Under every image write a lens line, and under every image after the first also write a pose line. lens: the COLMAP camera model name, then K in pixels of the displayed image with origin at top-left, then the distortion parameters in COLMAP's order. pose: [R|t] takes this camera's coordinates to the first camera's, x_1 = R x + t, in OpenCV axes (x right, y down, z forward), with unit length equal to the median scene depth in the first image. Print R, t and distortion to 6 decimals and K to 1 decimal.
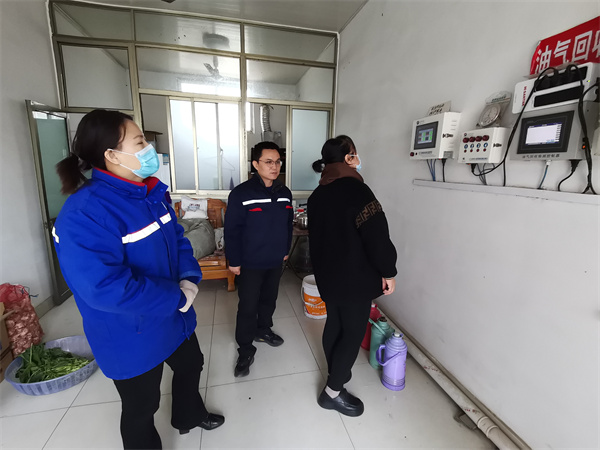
lens RADIAL K [[299.1, 0, 300.0], [0, 299.1, 225.0], [0, 0, 1]] dist [0.075529, -0.048540]
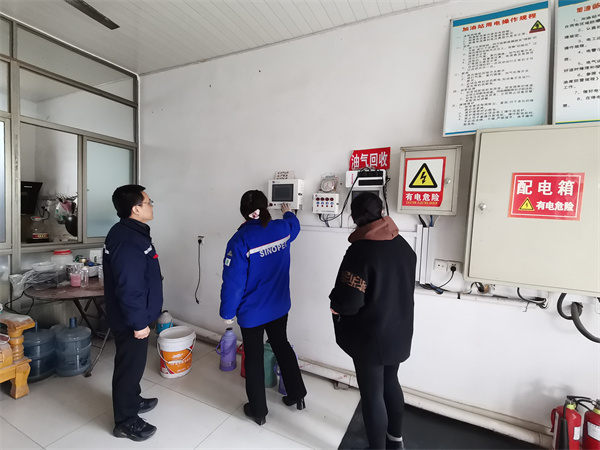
lens RADIAL K [[299.1, 0, 300.0], [0, 299.1, 225.0], [0, 0, 1]] dist [0.075529, -0.048540]
pose [[0.630263, -0.029566, 0.775819, -0.699174], [0.126215, 0.989883, -0.064811, -0.058969], [-0.766054, 0.138768, 0.627618, 0.128310]]
